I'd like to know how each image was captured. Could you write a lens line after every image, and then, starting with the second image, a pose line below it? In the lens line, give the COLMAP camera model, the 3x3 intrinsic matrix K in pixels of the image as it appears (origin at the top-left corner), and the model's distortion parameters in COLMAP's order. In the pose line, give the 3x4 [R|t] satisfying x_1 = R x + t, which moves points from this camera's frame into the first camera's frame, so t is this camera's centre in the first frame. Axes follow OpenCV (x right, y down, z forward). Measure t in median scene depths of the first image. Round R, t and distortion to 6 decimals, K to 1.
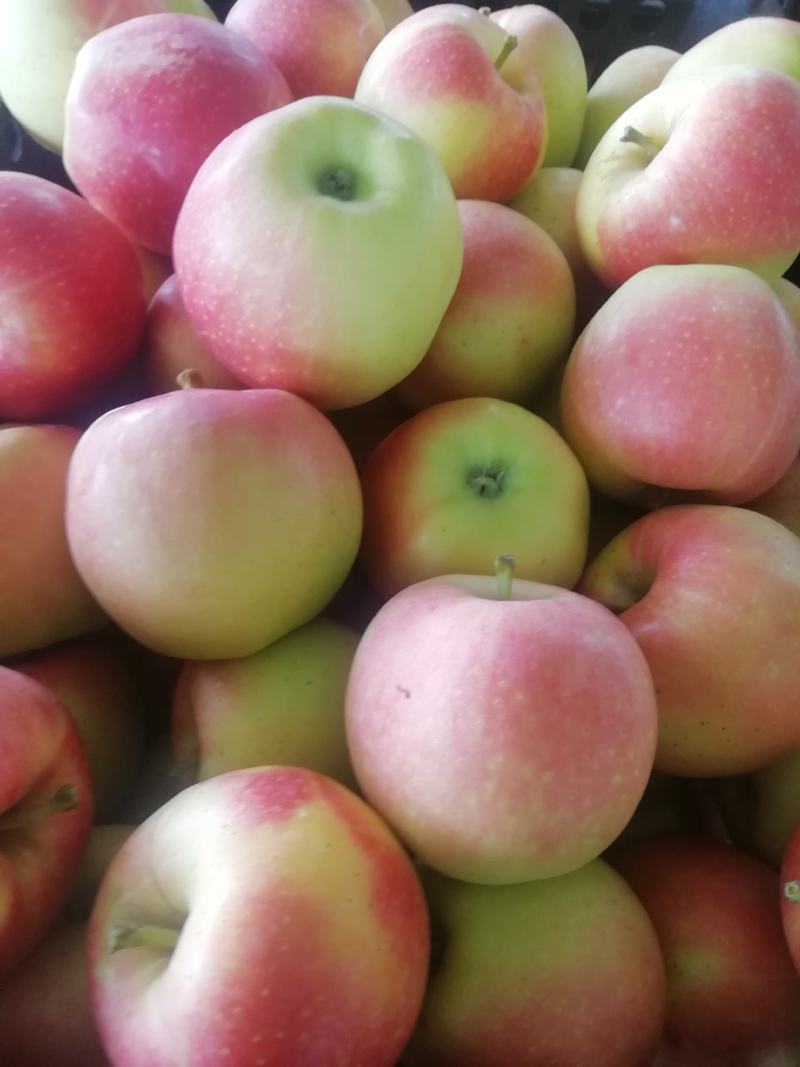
lens RADIAL K [[849.9, 0, 400.0], [0, 849.9, 533.5], [0, 0, 1]] dist [0.003199, -0.001865]
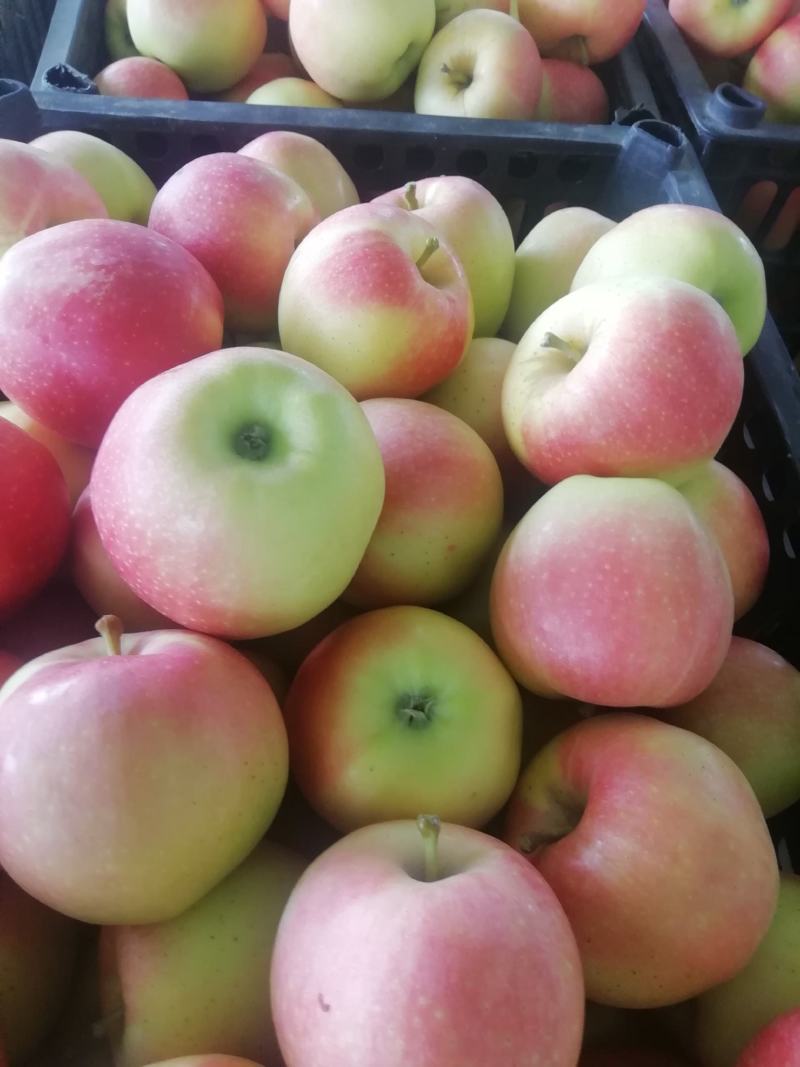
lens RADIAL K [[840.3, 0, 400.0], [0, 840.3, 533.5], [0, 0, 1]] dist [0.038786, -0.084828]
pose [[0.998827, -0.024008, 0.042043, 0.047535], [0.025465, 0.999082, -0.034457, -0.230143], [-0.041178, 0.035487, 0.998521, 0.009430]]
